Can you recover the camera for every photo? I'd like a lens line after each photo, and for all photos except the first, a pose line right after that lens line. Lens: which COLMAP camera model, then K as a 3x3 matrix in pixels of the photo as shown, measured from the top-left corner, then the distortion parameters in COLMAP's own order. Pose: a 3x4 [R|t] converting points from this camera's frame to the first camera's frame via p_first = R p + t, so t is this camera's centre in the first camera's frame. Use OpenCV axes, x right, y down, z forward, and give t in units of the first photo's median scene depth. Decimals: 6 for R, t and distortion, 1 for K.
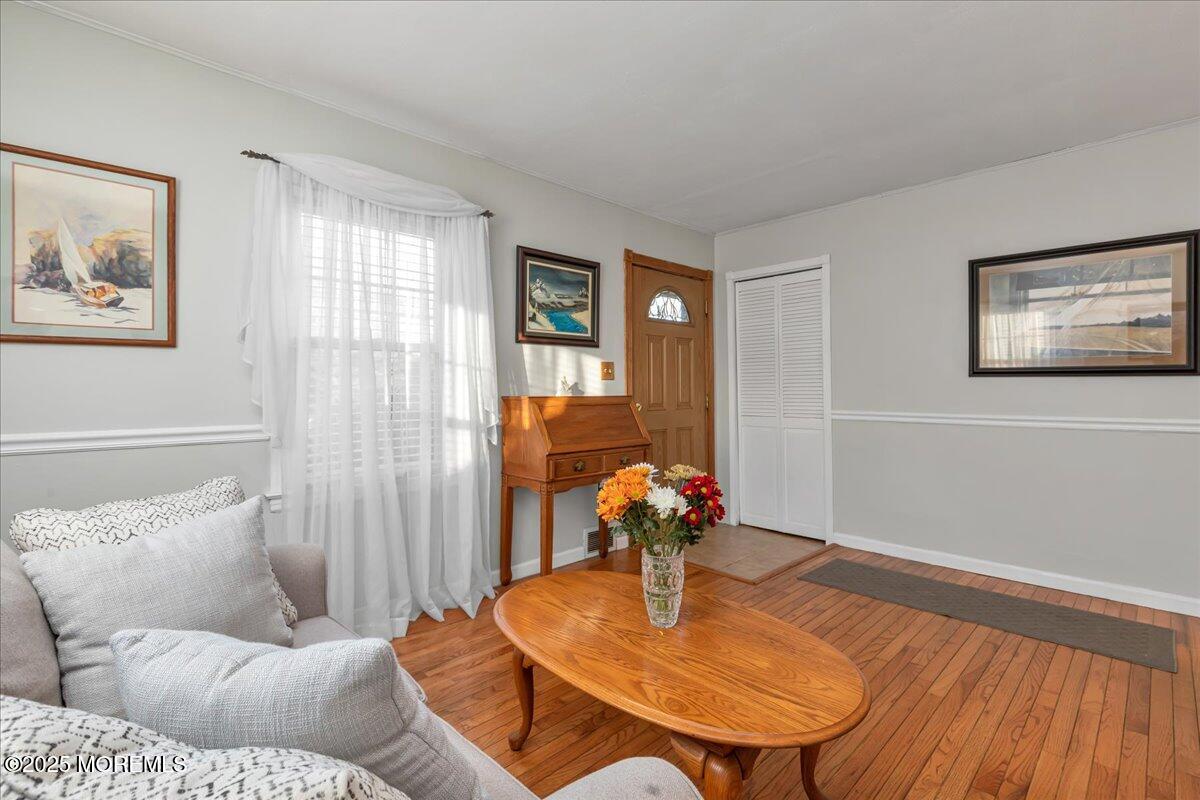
lens RADIAL K [[542.4, 0, 593.2], [0, 542.4, 382.0], [0, 0, 1]] dist [-0.000371, -0.001276]
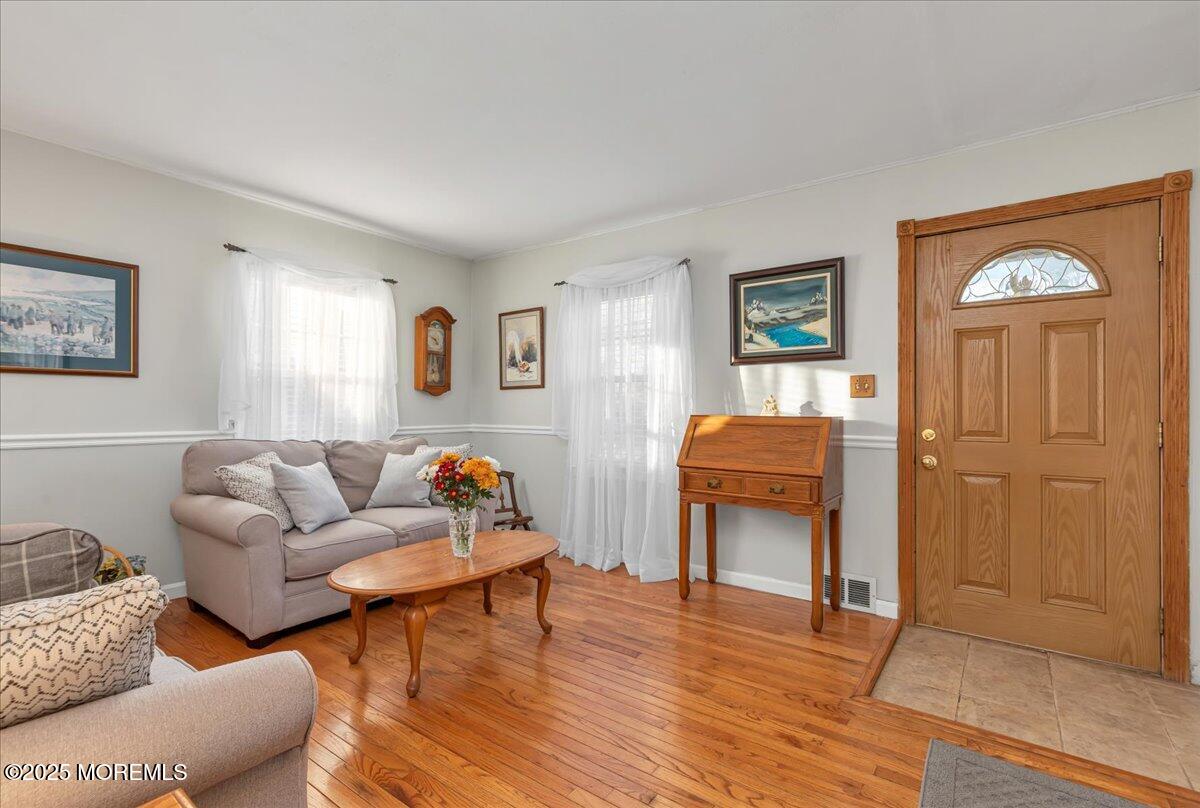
lens RADIAL K [[547.1, 0, 595.8], [0, 547.1, 409.6], [0, 0, 1]] dist [-0.004543, -0.000323]
pose [[0.164076, -0.000245, -0.986448, 0.852446], [0.004944, 0.999988, 0.000574, 0.012491], [0.986435, -0.004971, 0.164075, 0.539682]]
